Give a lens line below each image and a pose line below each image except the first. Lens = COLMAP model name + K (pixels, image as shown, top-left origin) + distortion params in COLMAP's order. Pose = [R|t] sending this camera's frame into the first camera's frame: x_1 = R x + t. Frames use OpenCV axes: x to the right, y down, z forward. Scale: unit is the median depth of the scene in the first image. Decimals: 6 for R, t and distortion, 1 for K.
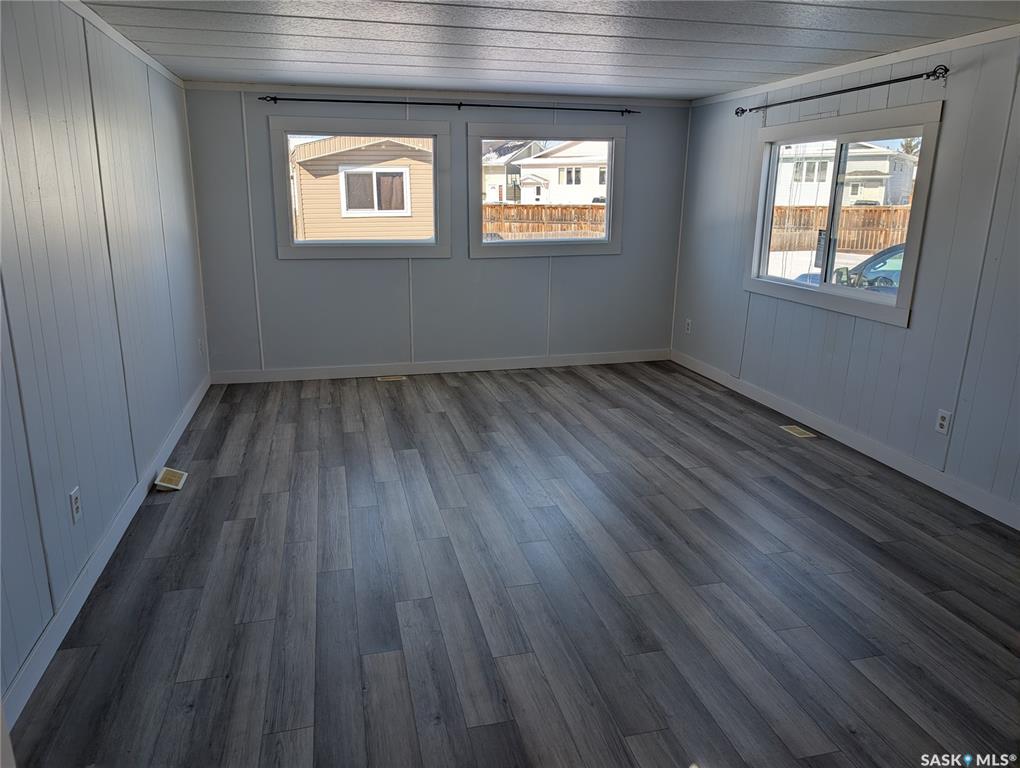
lens RADIAL K [[725.7, 0, 506.7], [0, 725.7, 379.2], [0, 0, 1]] dist [0.029790, -0.032337]
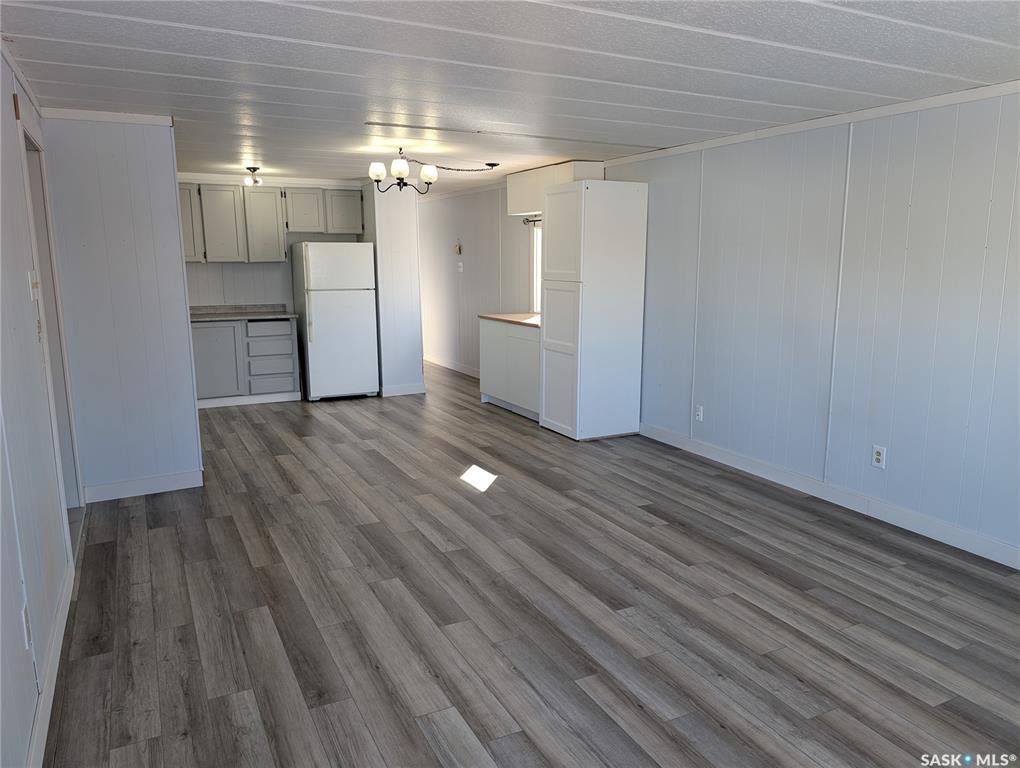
lens RADIAL K [[725.7, 0, 501.8], [0, 725.7, 379.4], [0, 0, 1]] dist [0.029790, -0.032337]
pose [[-0.974166, 0.023951, -0.224558, 0.404645], [-0.070697, 0.912036, 0.403970, -0.427676], [0.214481, 0.409409, -0.886782, 1.715758]]
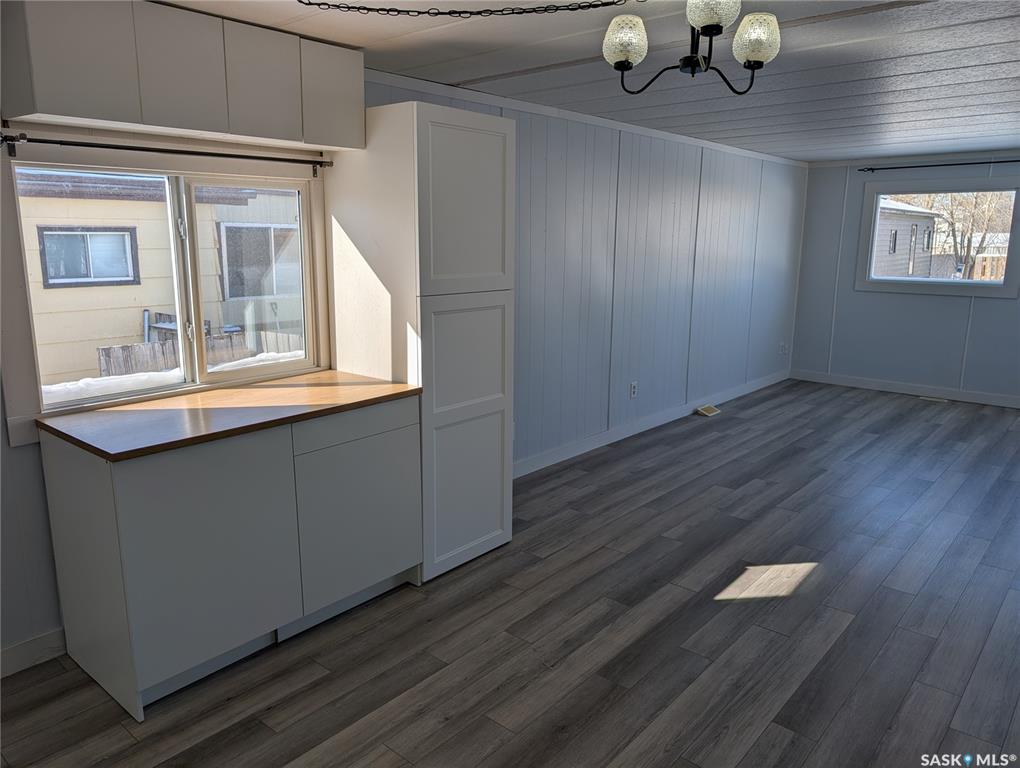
lens RADIAL K [[725.7, 0, 515.7], [0, 725.7, 382.5], [0, 0, 1]] dist [0.029790, -0.032337]
pose [[0.579283, 0.159394, -0.799390, 0.676750], [-0.208606, 0.977025, 0.043646, 0.108735], [0.787981, 0.141474, 0.599225, -0.385115]]
